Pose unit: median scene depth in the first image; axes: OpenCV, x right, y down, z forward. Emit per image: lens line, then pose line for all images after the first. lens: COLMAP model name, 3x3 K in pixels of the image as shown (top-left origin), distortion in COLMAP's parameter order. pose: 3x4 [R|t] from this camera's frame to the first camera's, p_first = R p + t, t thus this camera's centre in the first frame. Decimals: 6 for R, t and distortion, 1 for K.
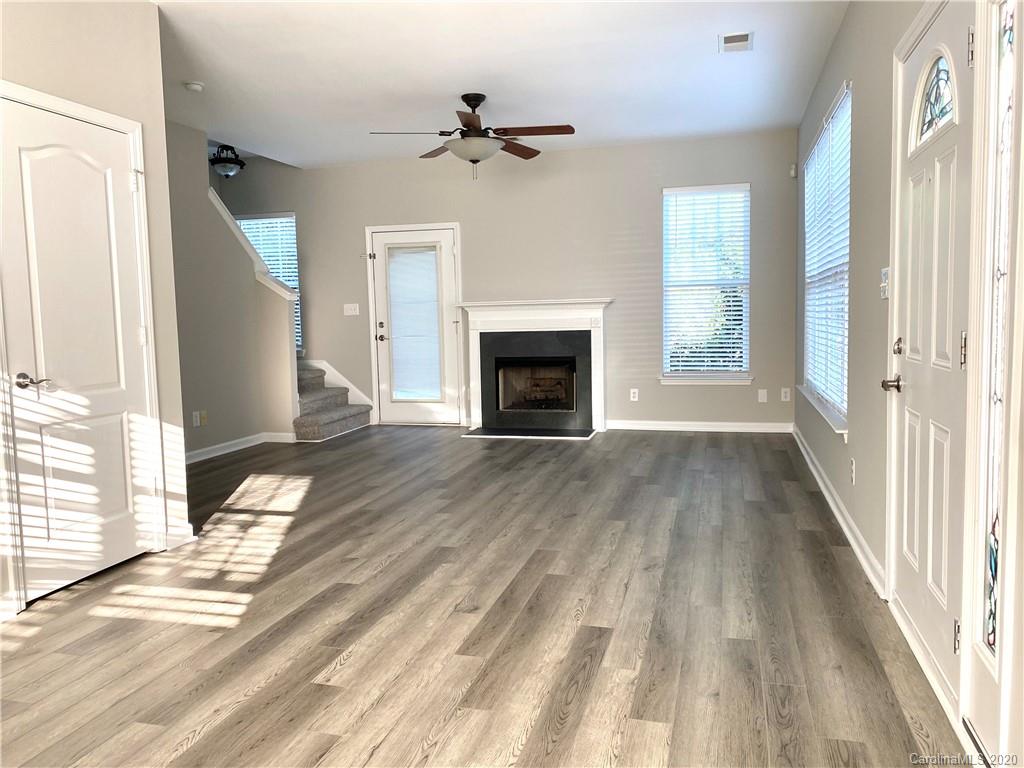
lens RADIAL K [[776.2, 0, 512.0], [0, 776.2, 384.0], [0, 0, 1]] dist [0.116665, -0.238939]
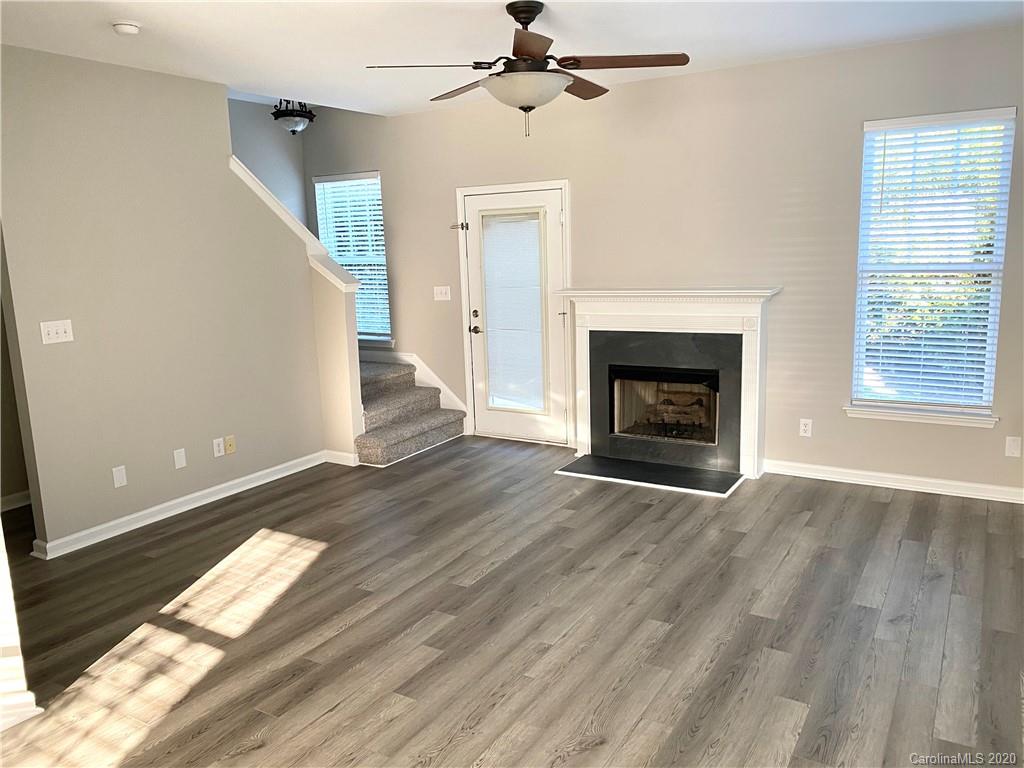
lens RADIAL K [[776.2, 0, 512.0], [0, 776.2, 384.0], [0, 0, 1]] dist [0.116665, -0.238939]
pose [[0.959186, 0.040829, -0.279814, 0.098782], [-0.012315, 0.994614, 0.102914, -0.091681], [0.282509, -0.095267, 0.954522, 0.260524]]
